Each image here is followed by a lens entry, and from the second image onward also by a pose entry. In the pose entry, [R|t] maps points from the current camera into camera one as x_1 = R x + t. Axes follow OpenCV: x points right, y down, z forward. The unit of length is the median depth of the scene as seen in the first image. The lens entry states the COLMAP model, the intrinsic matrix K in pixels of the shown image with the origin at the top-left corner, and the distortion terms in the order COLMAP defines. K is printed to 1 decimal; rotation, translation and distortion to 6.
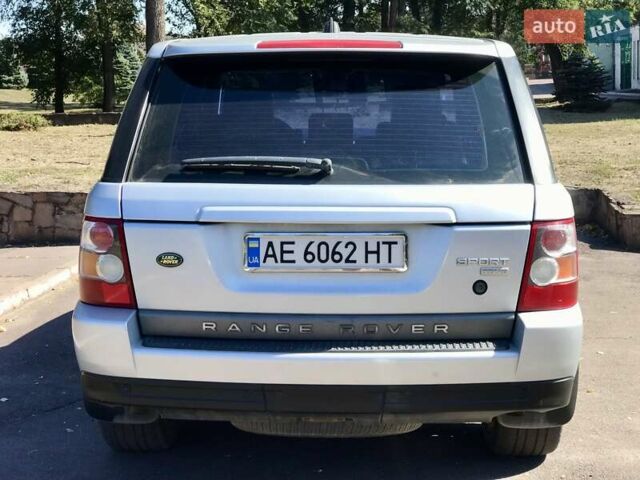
lens RADIAL K [[1033.2, 0, 318.9], [0, 1033.2, 242.6], [0, 0, 1]] dist [0.003782, 0.000000]
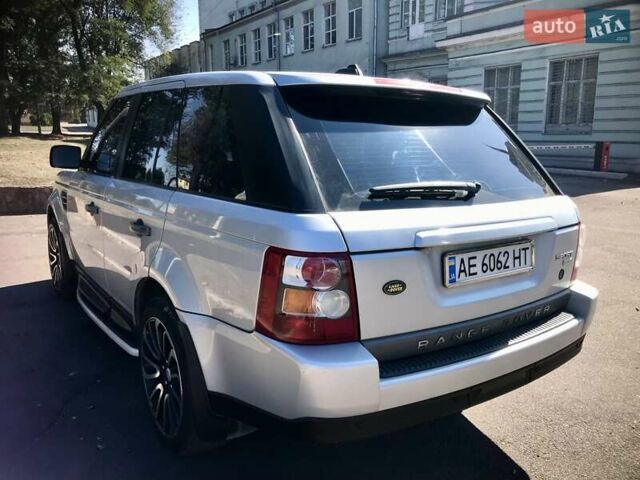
lens RADIAL K [[515.5, 0, 295.6], [0, 515.5, 237.8], [0, 0, 1]] dist [0.064824, -0.082716]
pose [[0.813592, -0.092296, 0.574064, -0.509594], [0.060378, 0.995394, 0.074464, -0.075477], [-0.578292, -0.025922, 0.815418, 0.639980]]
